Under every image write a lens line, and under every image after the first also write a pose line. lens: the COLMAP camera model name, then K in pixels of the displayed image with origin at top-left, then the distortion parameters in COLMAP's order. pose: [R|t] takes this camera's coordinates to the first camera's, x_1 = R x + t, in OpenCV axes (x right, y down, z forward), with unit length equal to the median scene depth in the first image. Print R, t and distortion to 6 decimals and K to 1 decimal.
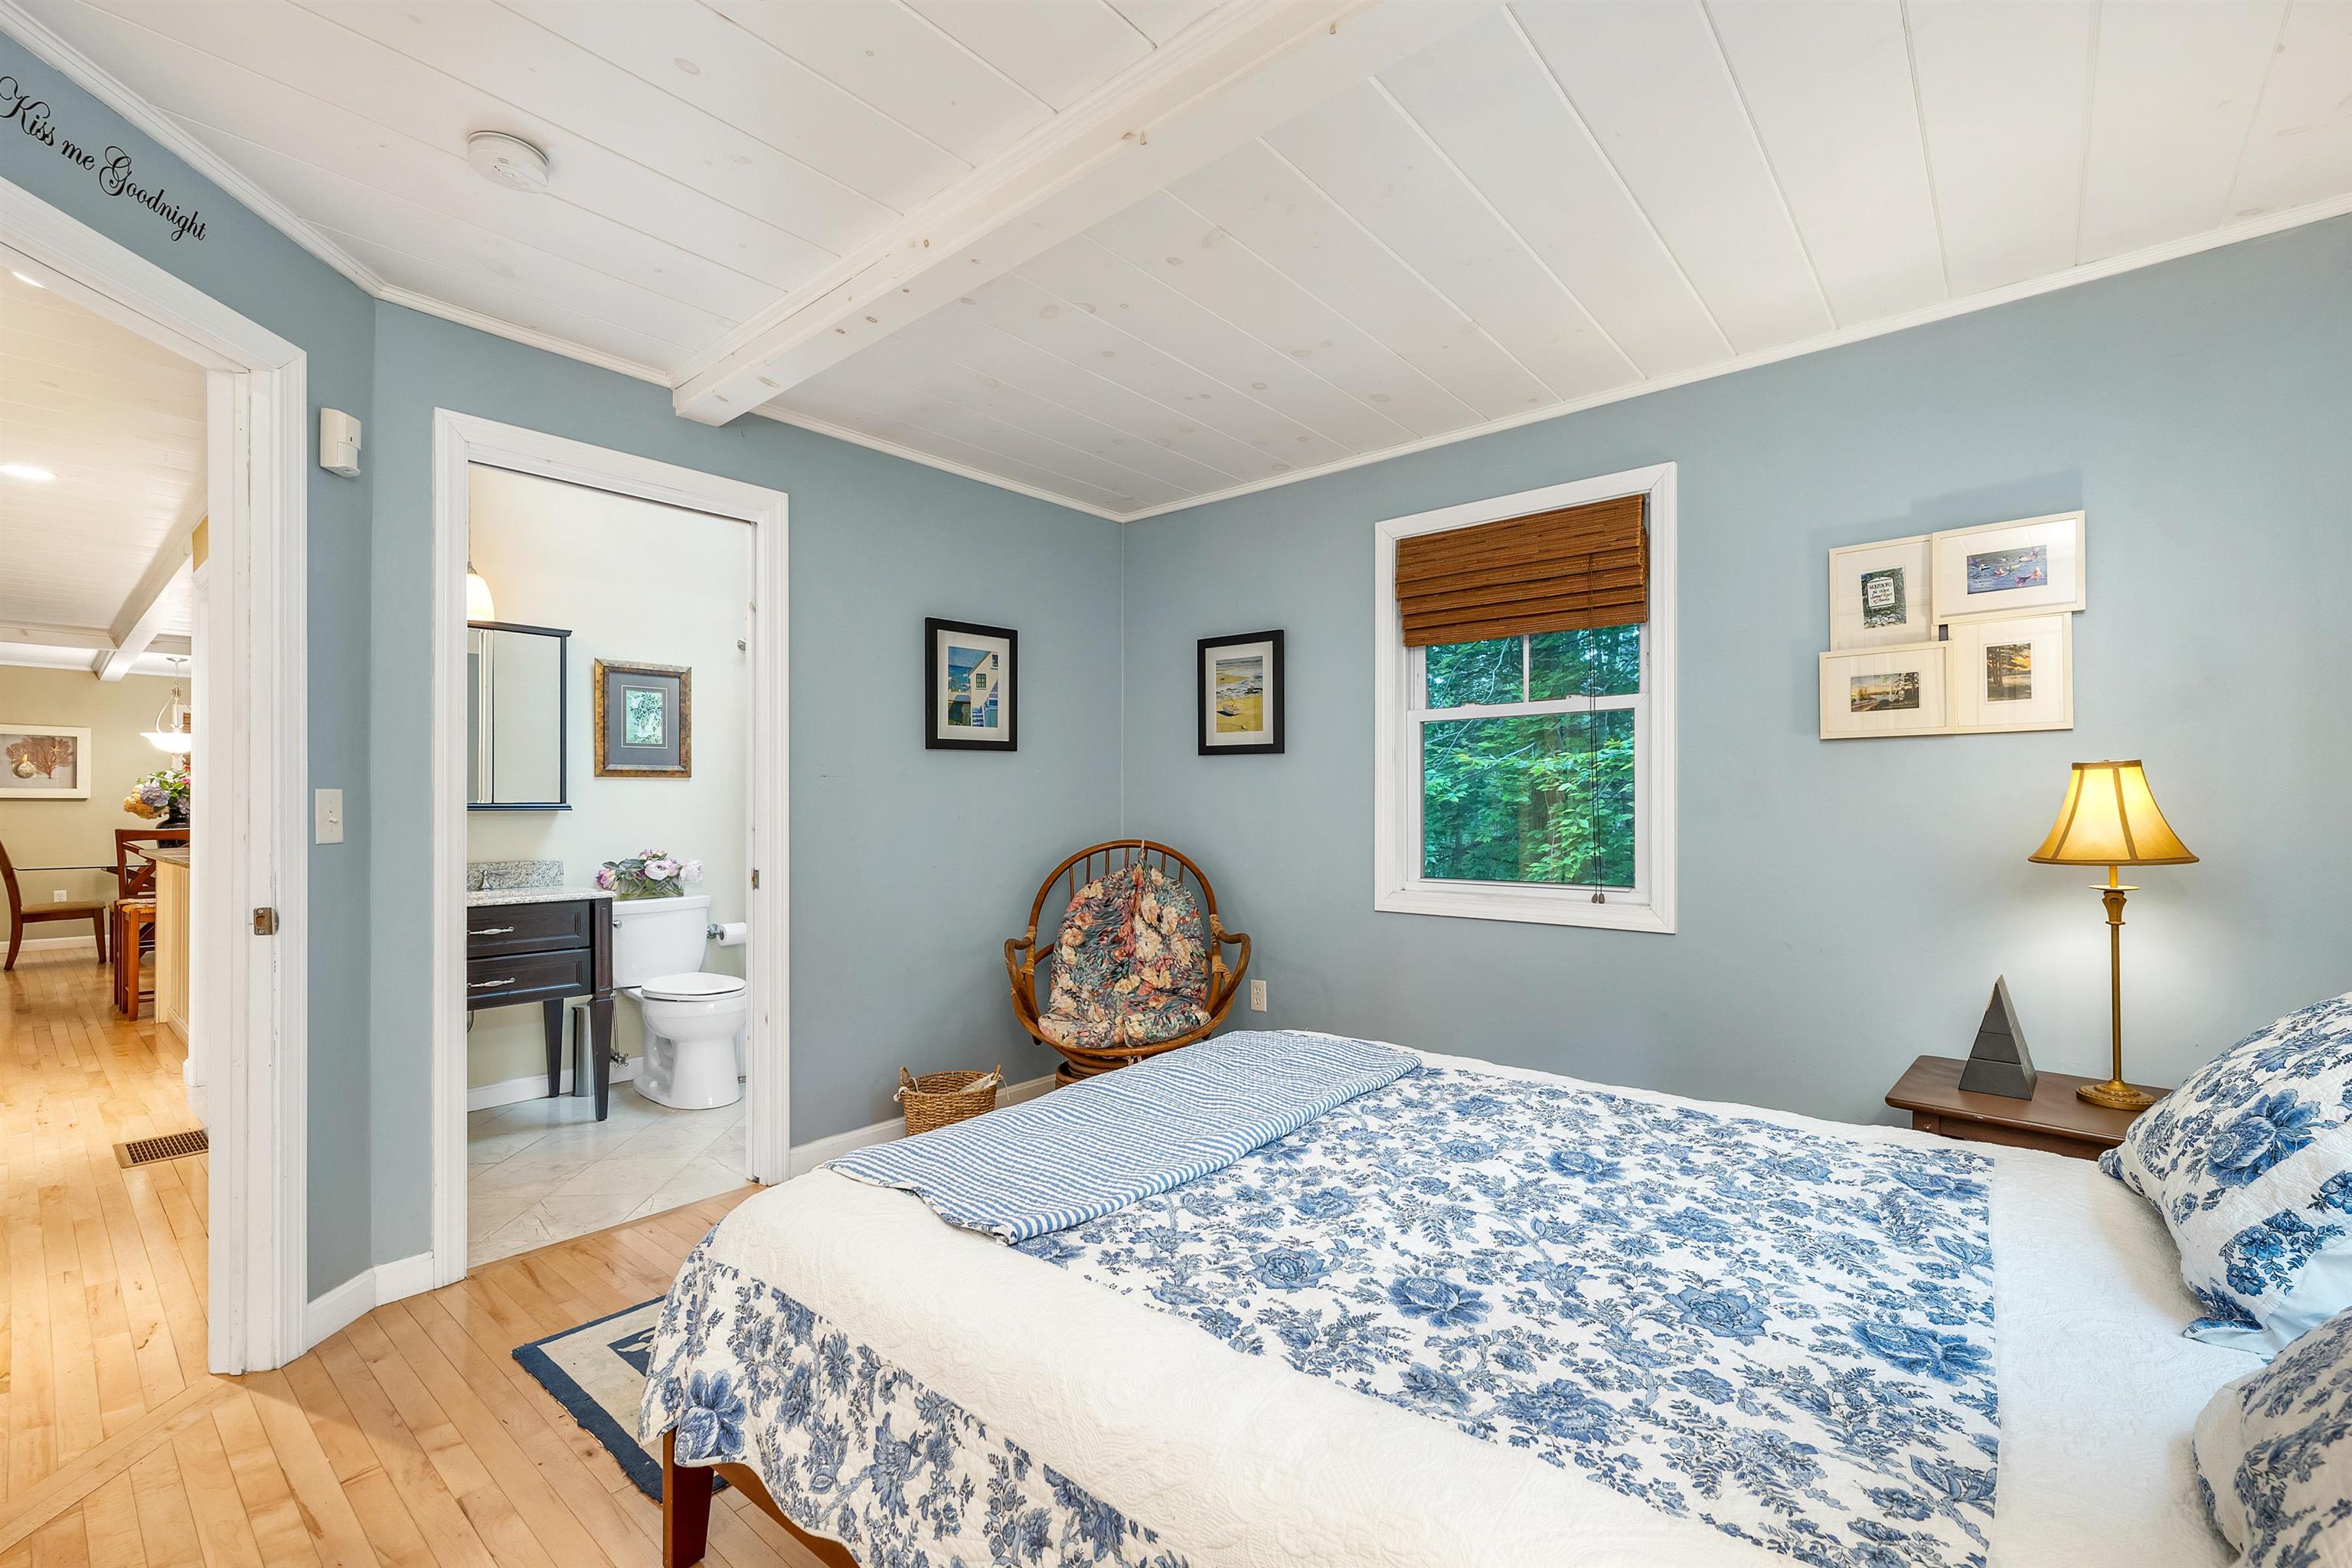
lens RADIAL K [[1007.1, 0, 1184.8], [0, 1007.1, 788.3], [0, 0, 1]] dist [0.006597, -0.000863]
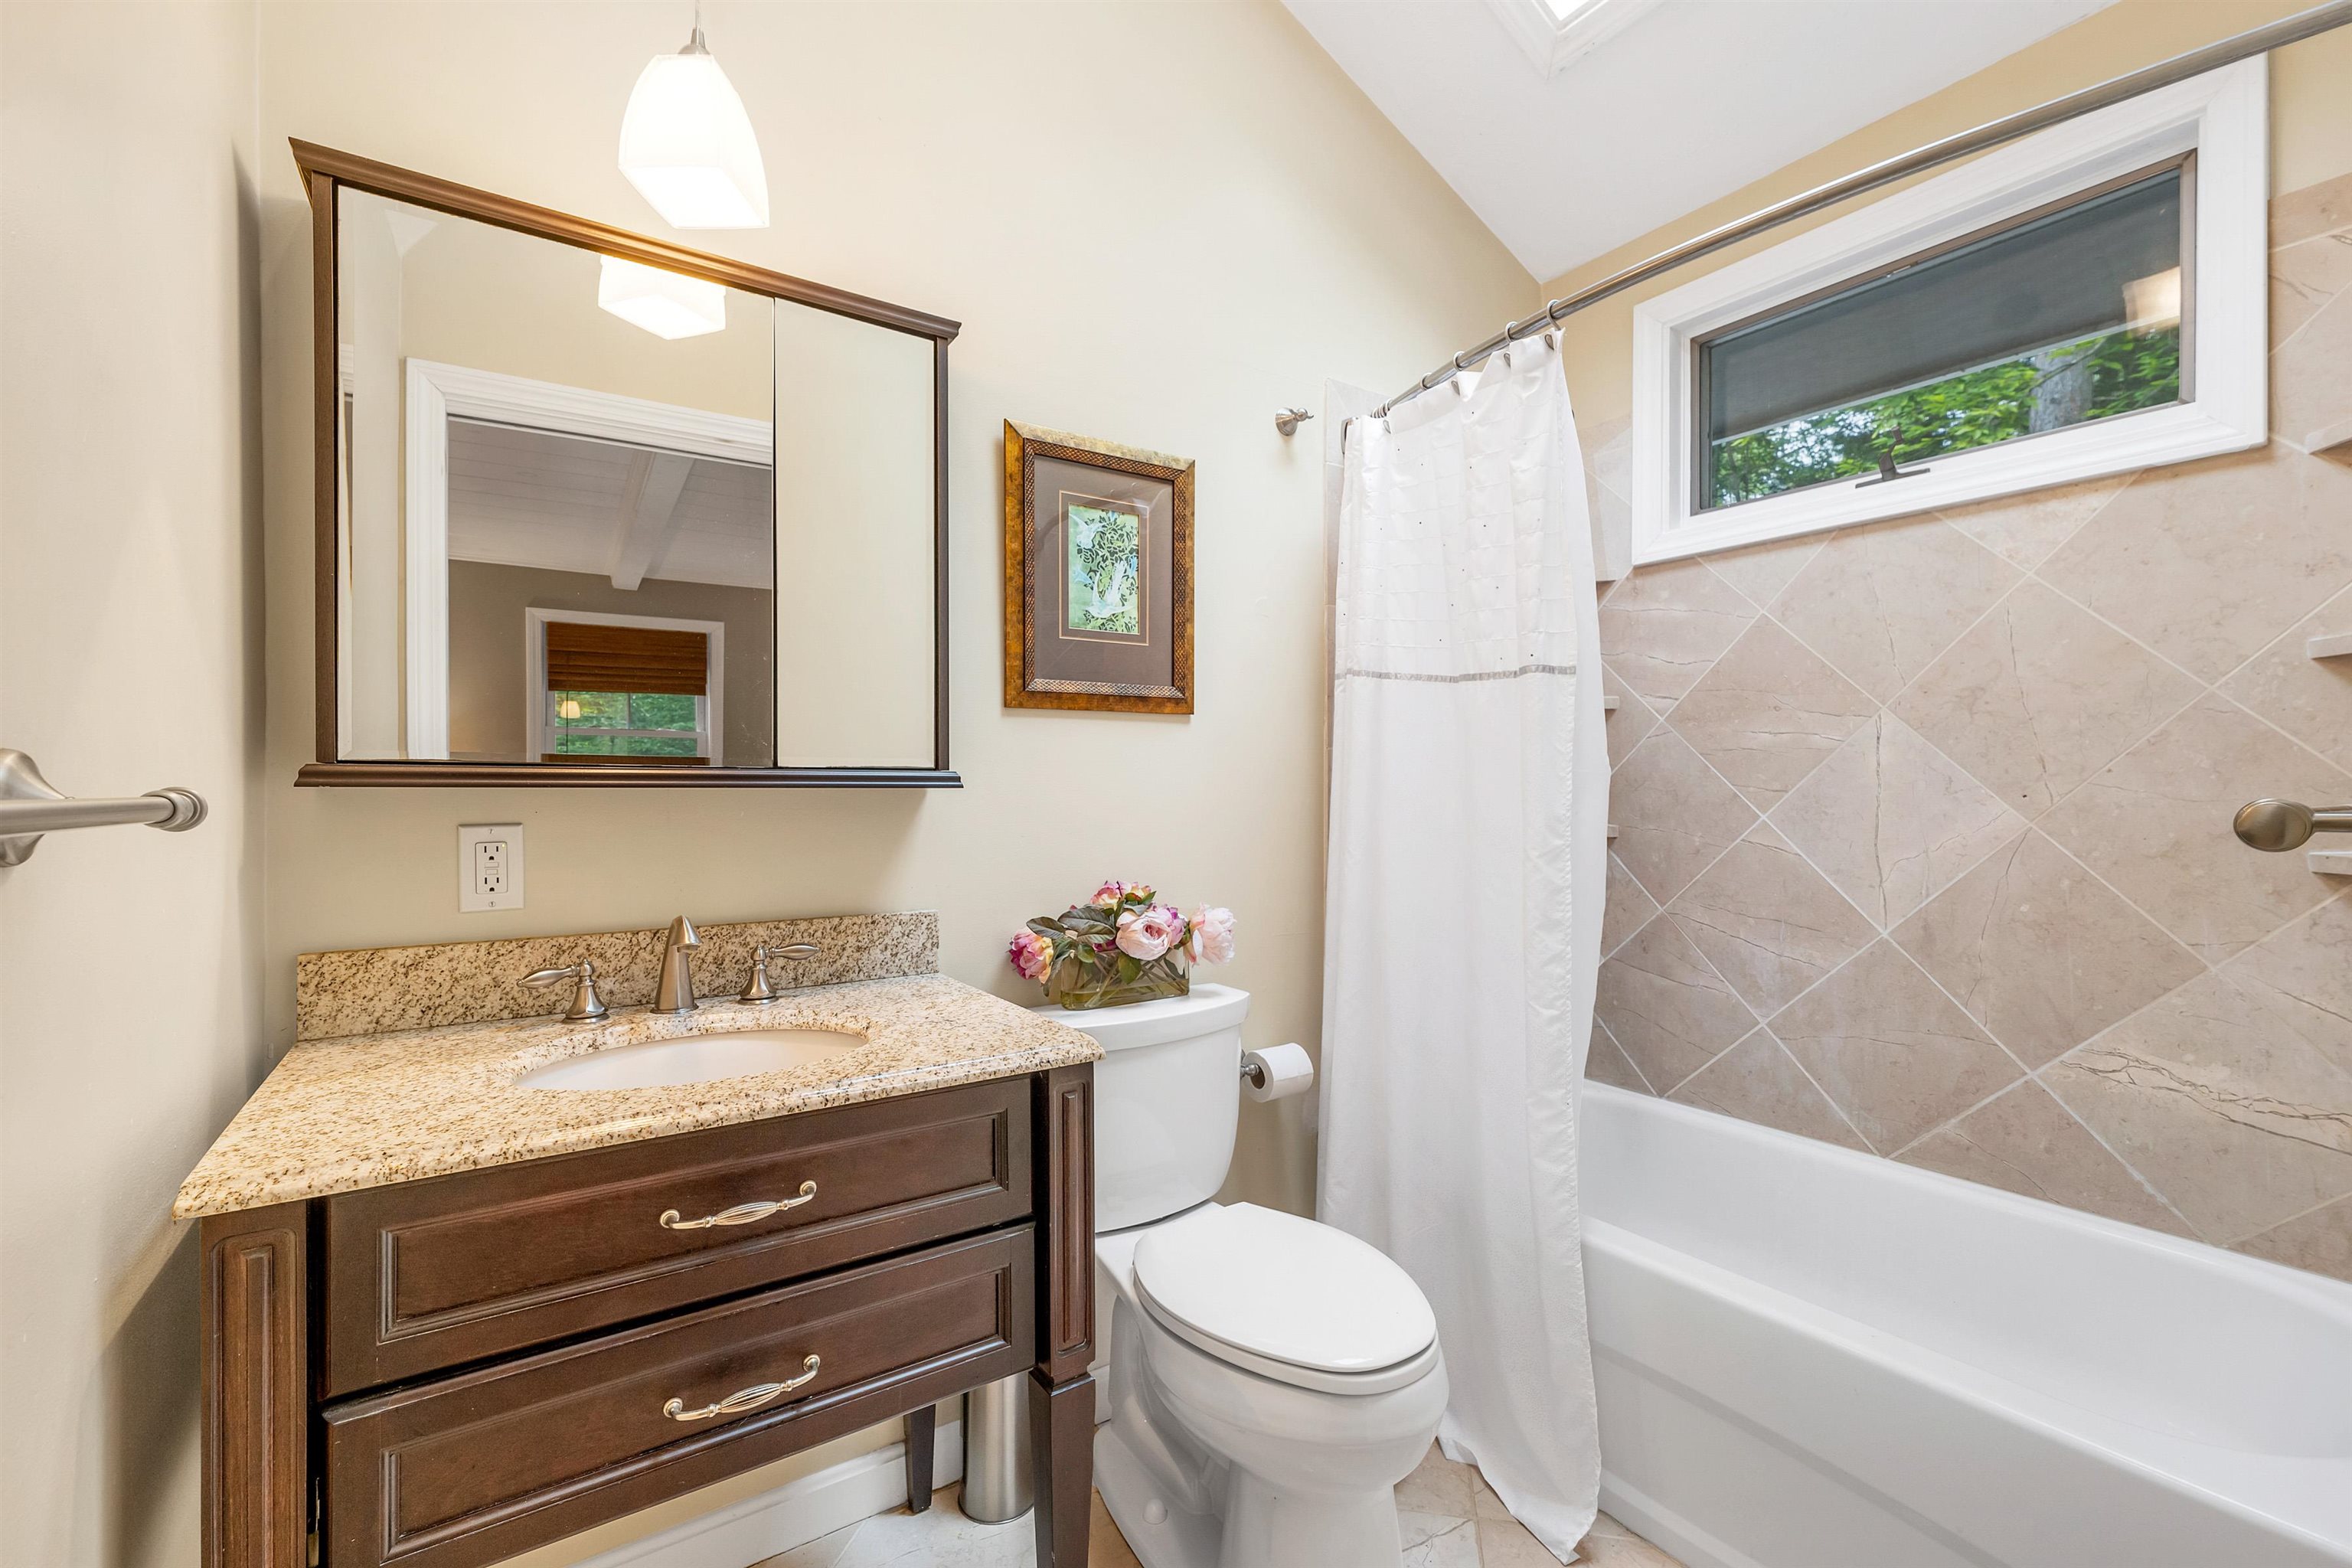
lens RADIAL K [[1007.1, 0, 1233.2], [0, 1007.1, 785.8], [0, 0, 1]] dist [0.006597, -0.000863]
pose [[0.974985, 0.008035, -0.222124, -0.399019], [-0.004319, 0.999843, 0.017208, 0.013214], [0.222228, -0.015819, 0.974866, 0.614770]]
